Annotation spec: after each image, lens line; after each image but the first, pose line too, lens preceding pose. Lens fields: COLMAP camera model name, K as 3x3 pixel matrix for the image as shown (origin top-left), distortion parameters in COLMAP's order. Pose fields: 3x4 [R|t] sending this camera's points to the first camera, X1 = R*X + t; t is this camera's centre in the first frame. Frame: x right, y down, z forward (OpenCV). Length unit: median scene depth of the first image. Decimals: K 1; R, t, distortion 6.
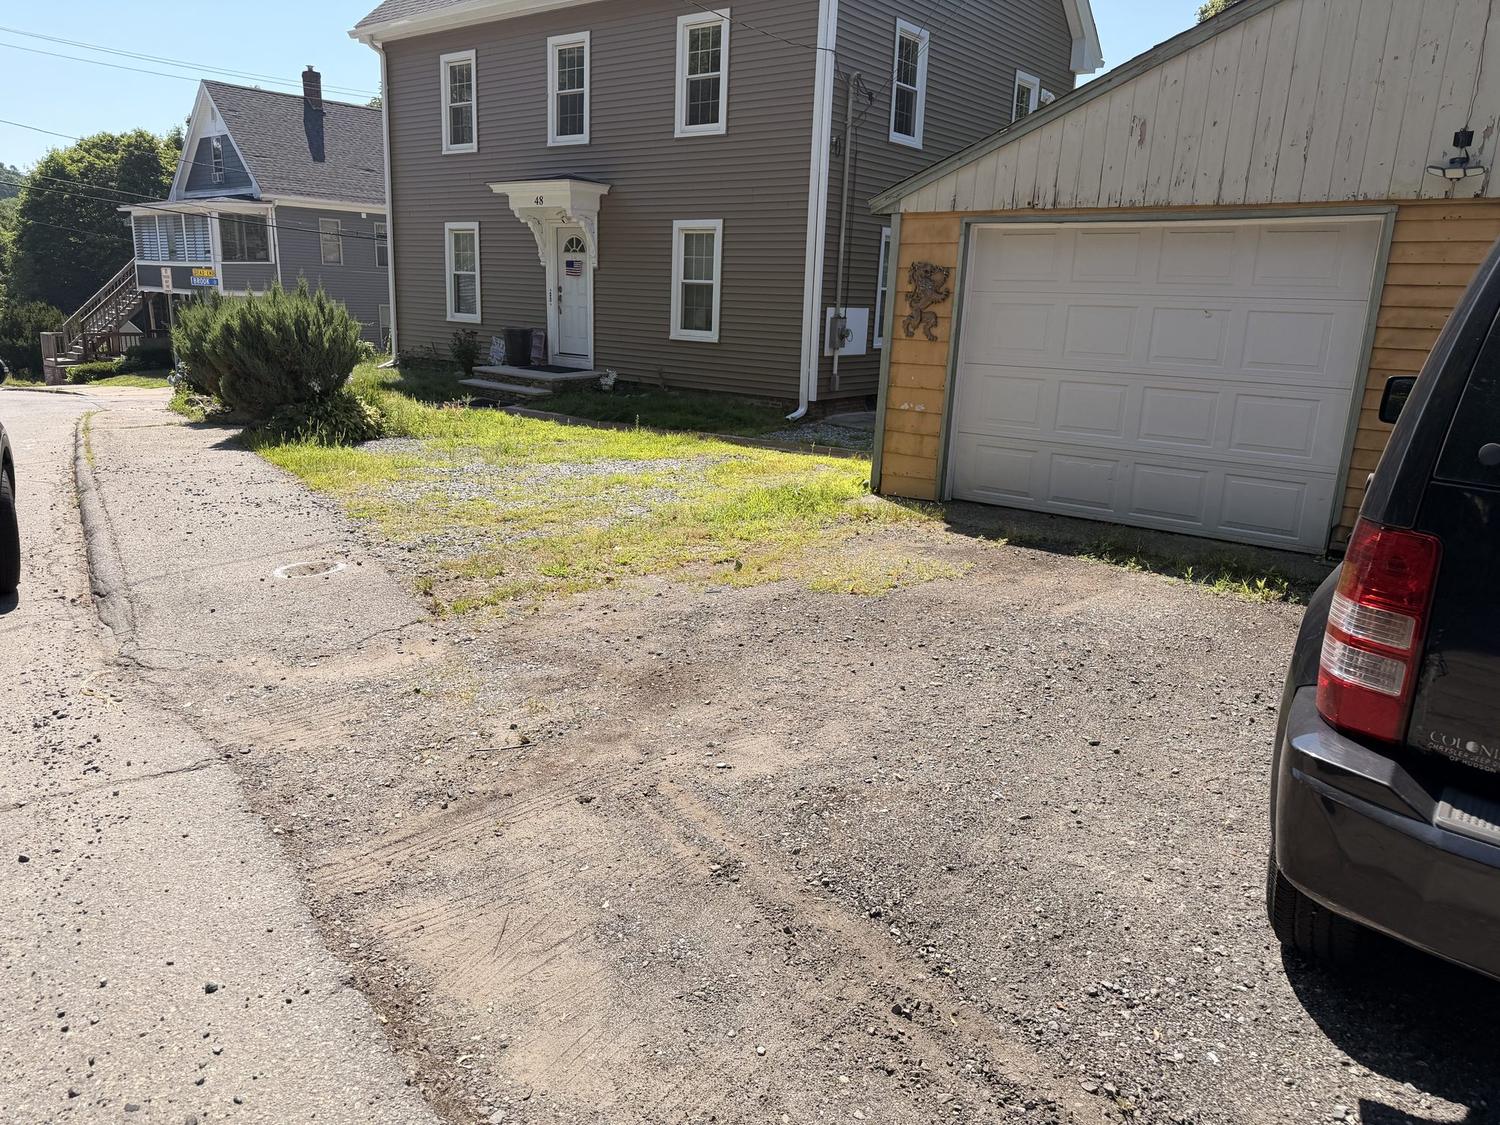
lens RADIAL K [[1073.4, 0, 741.5], [0, 1073.4, 577.3], [0, 0, 1]] dist [0.041748, -0.056245]
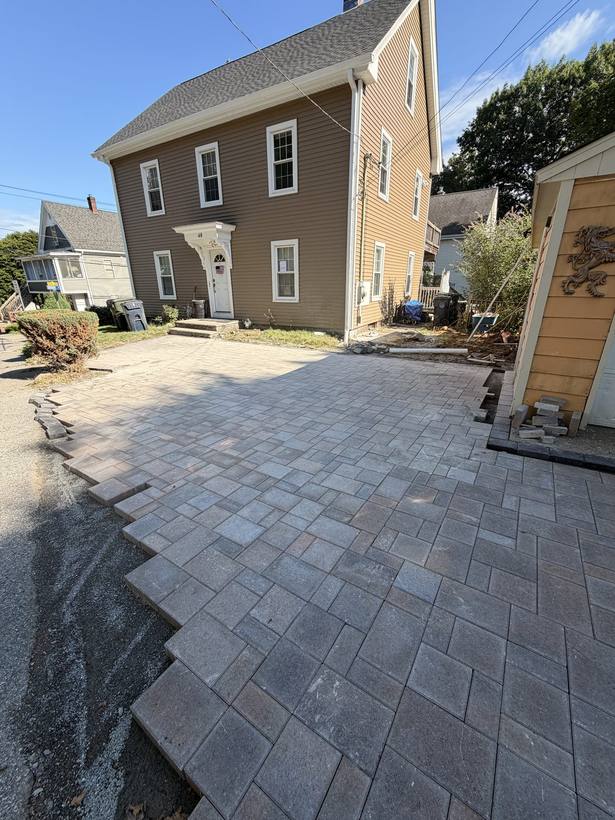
lens RADIAL K [[331.5, 0, 307.9], [0, 331.5, 408.3], [0, 0, 1]] dist [-0.003166, 0.001390]
pose [[0.989436, -0.090476, 0.113272, -0.092943], [0.078122, 0.990953, 0.109127, -0.086874], [-0.122121, -0.099126, 0.987553, 0.355974]]
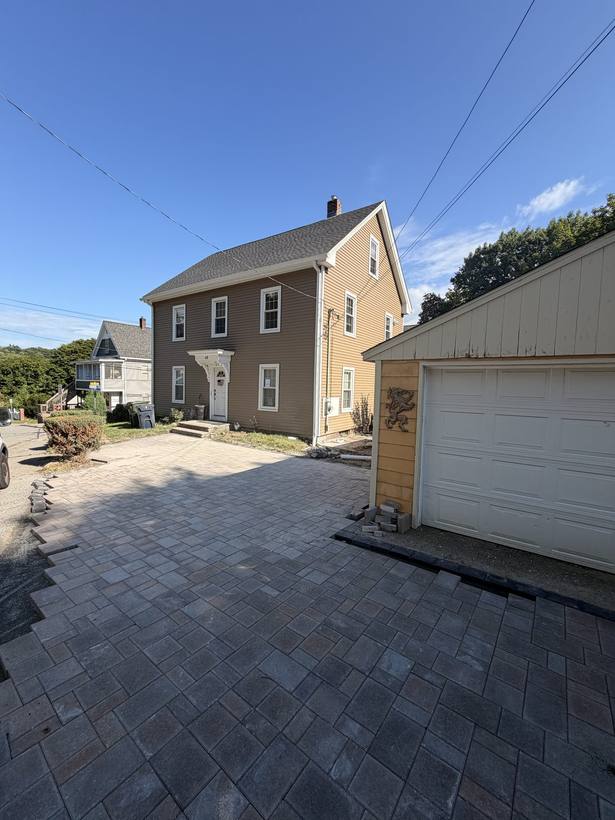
lens RADIAL K [[330.6, 0, 307.9], [0, 330.6, 405.8], [0, 0, 1]] dist [-0.002368, 0.001183]
pose [[0.997598, -0.015876, 0.067426, -0.004418], [0.028530, 0.981156, -0.191098, -0.086800], [-0.063122, 0.192563, 0.979252, 0.259577]]
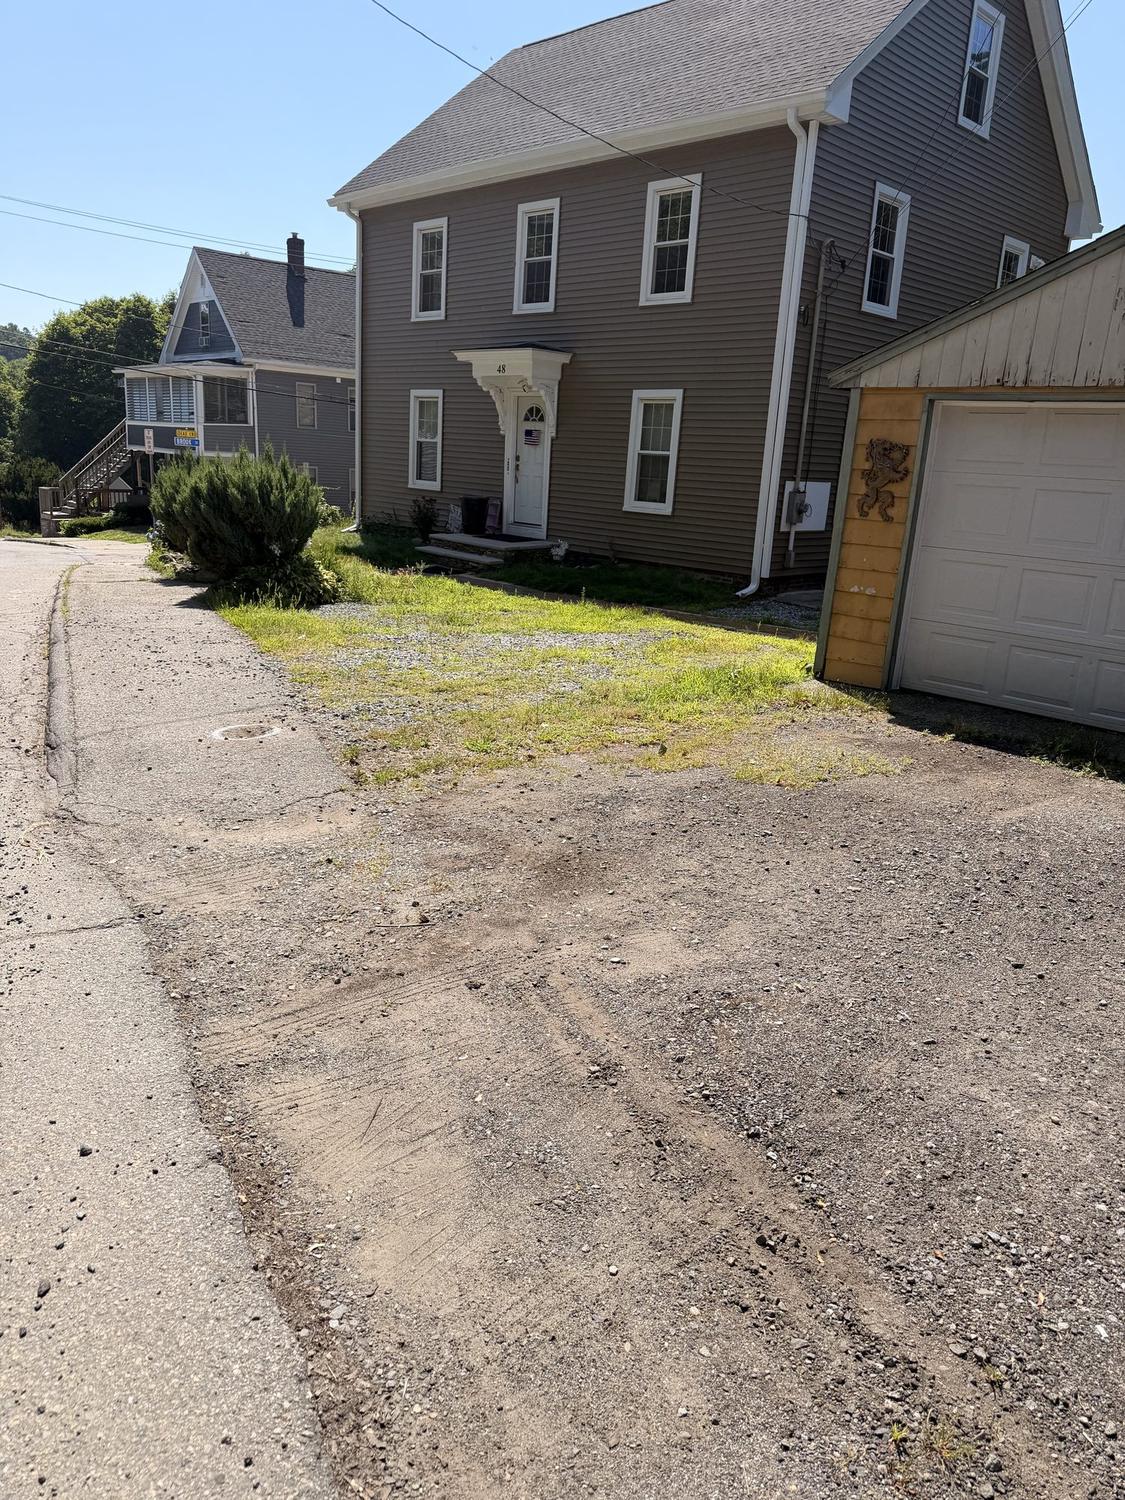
lens RADIAL K [[1073.4, 0, 562.5], [0, 1073.4, 765.2], [0, 0, 1]] dist [0.041748, -0.056245]
pose [[0.991414, 0.053920, -0.119127, 0.008942], [-0.051832, 0.998444, 0.020562, -0.004546], [0.120050, -0.014210, 0.992666, 0.005161]]
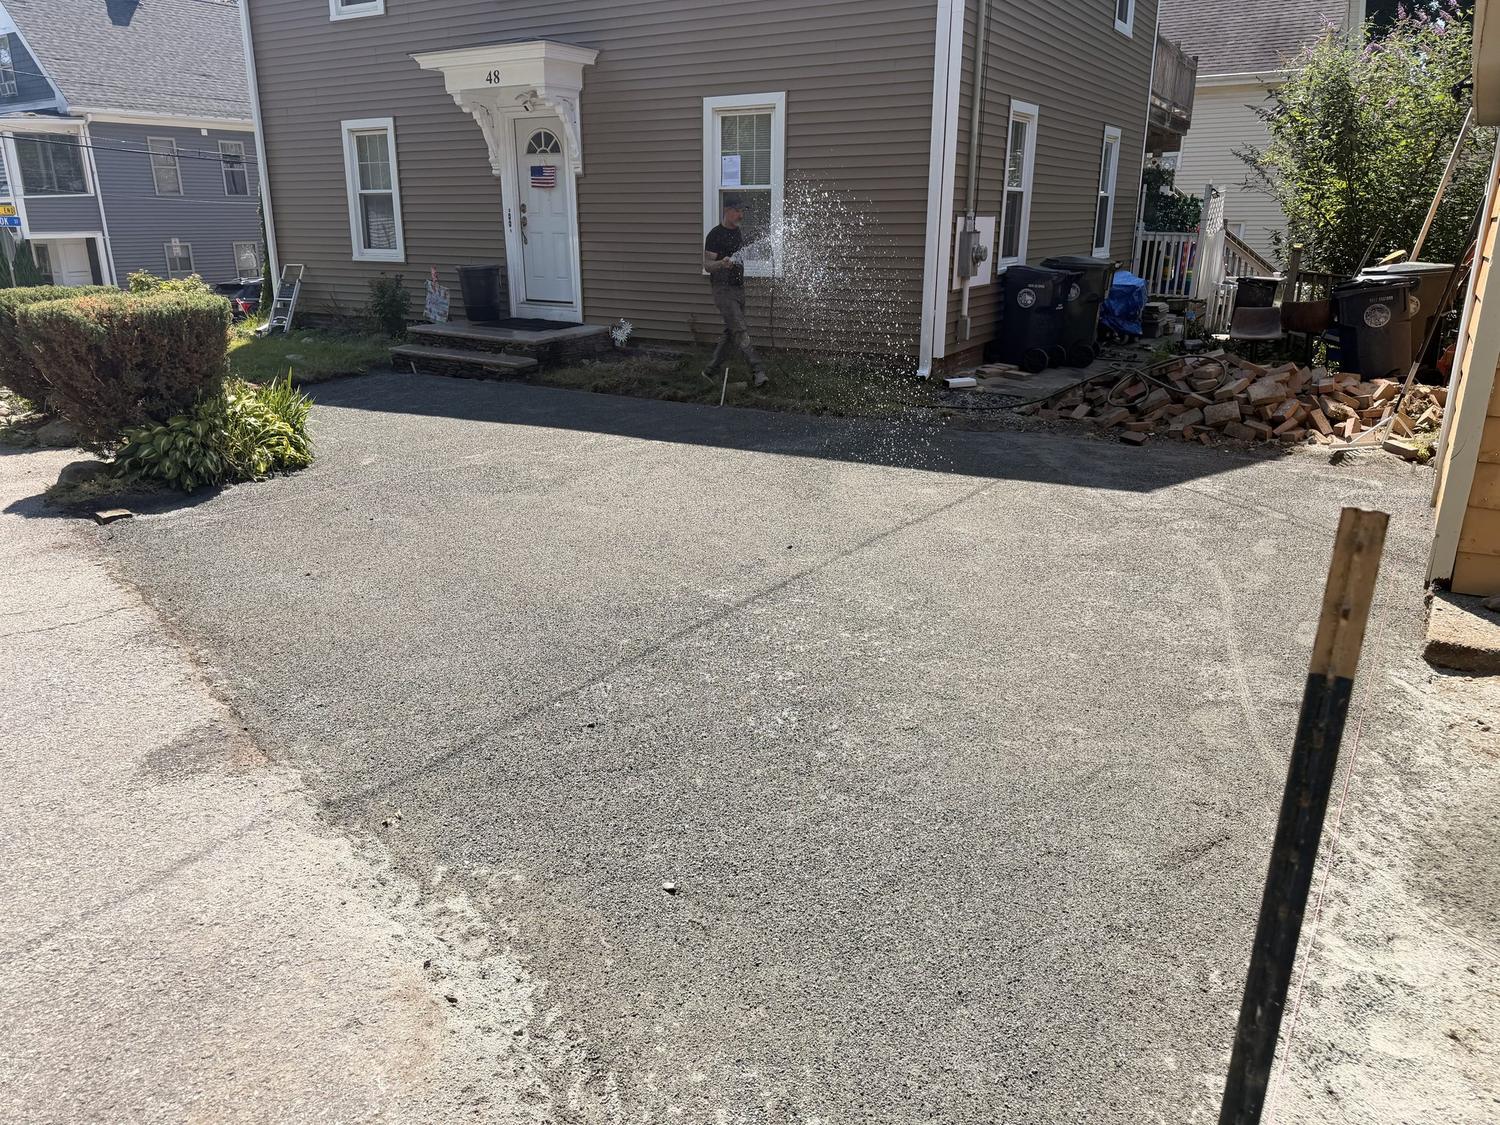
lens RADIAL K [[1073.4, 0, 739.4], [0, 1073.4, 551.3], [0, 0, 1]] dist [0.041748, -0.056245]
pose [[0.991874, -0.071592, 0.105168, -0.132778], [0.066515, 0.996480, 0.051017, -0.079647], [-0.108450, -0.043607, 0.993145, 0.309375]]
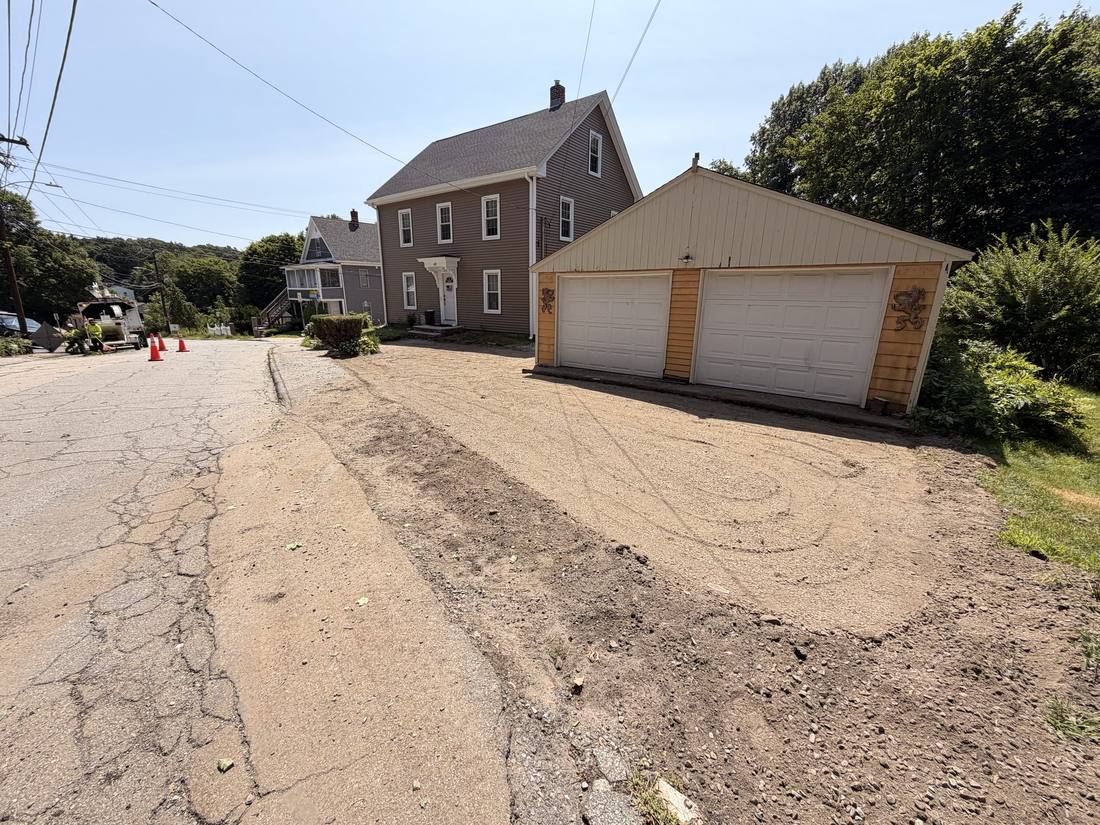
lens RADIAL K [[444.7, 0, 548.3], [0, 444.7, 416.3], [0, 0, 1]] dist [-0.003166, 0.001390]
pose [[0.999439, -0.031901, 0.010193, 0.078201], [0.031718, 0.999341, 0.017641, 0.024777], [-0.010749, -0.017307, 0.999792, -0.136975]]
